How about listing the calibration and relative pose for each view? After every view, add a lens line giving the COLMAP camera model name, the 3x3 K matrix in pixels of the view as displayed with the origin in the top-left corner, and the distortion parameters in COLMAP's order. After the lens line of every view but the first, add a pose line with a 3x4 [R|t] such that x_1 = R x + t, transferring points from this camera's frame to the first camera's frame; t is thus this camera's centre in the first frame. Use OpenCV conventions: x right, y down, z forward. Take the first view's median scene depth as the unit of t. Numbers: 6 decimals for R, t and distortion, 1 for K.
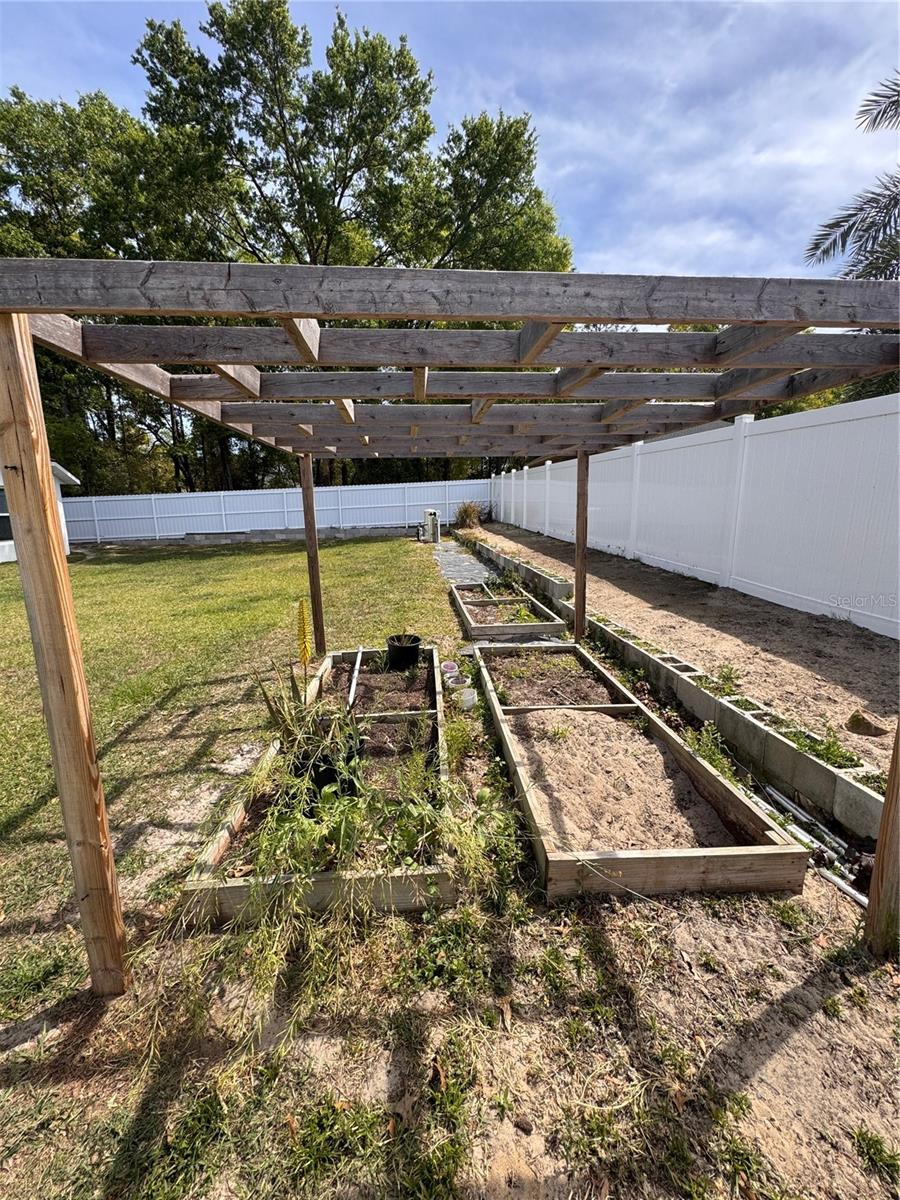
lens RADIAL K [[484.0, 0, 447.9], [0, 484.0, 595.2], [0, 0, 1]] dist [-0.008510, 0.002074]
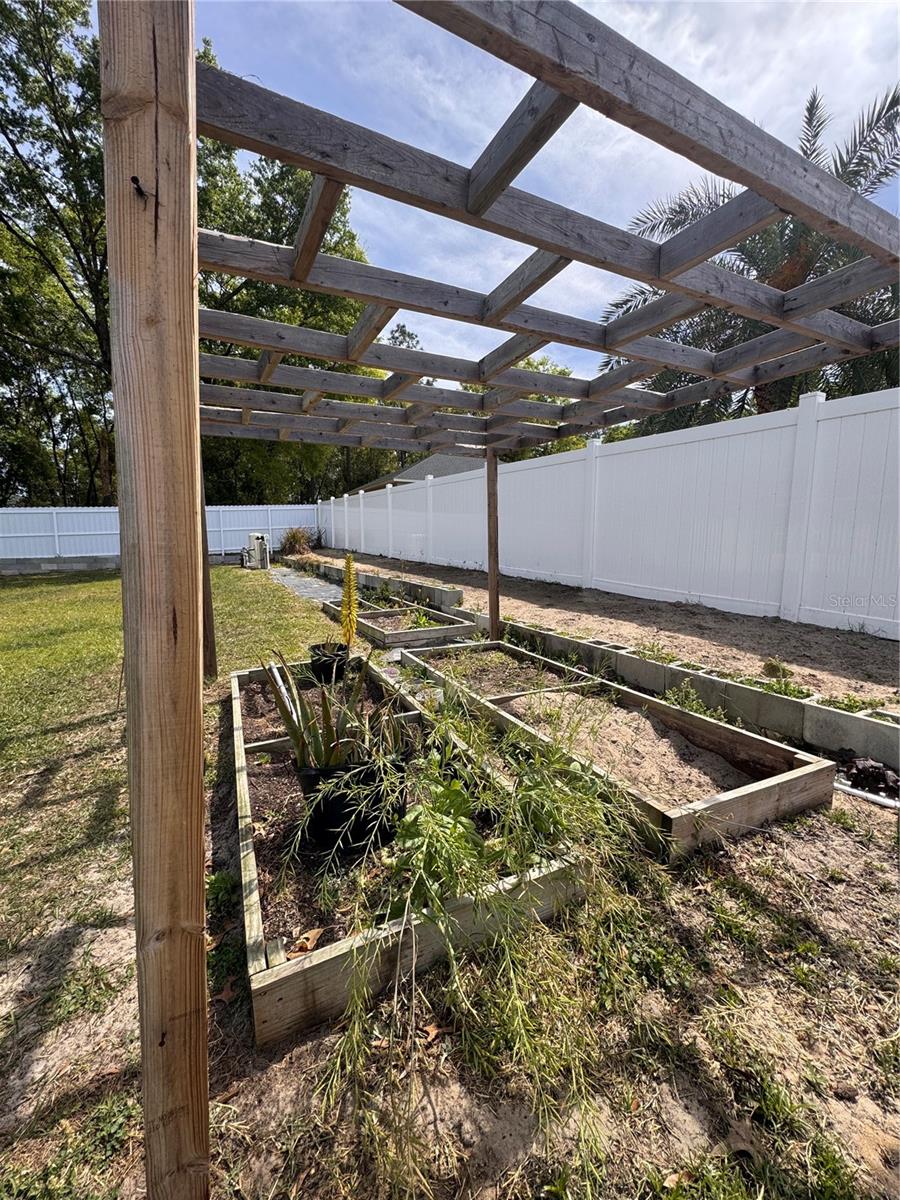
lens RADIAL K [[484.0, 0, 447.9], [0, 484.0, 595.2], [0, 0, 1]] dist [-0.008510, 0.002074]
pose [[0.921780, -0.036031, 0.386036, -0.266917], [0.063941, 0.996166, -0.059700, 0.075020], [-0.382405, 0.079714, 0.920550, 0.138626]]
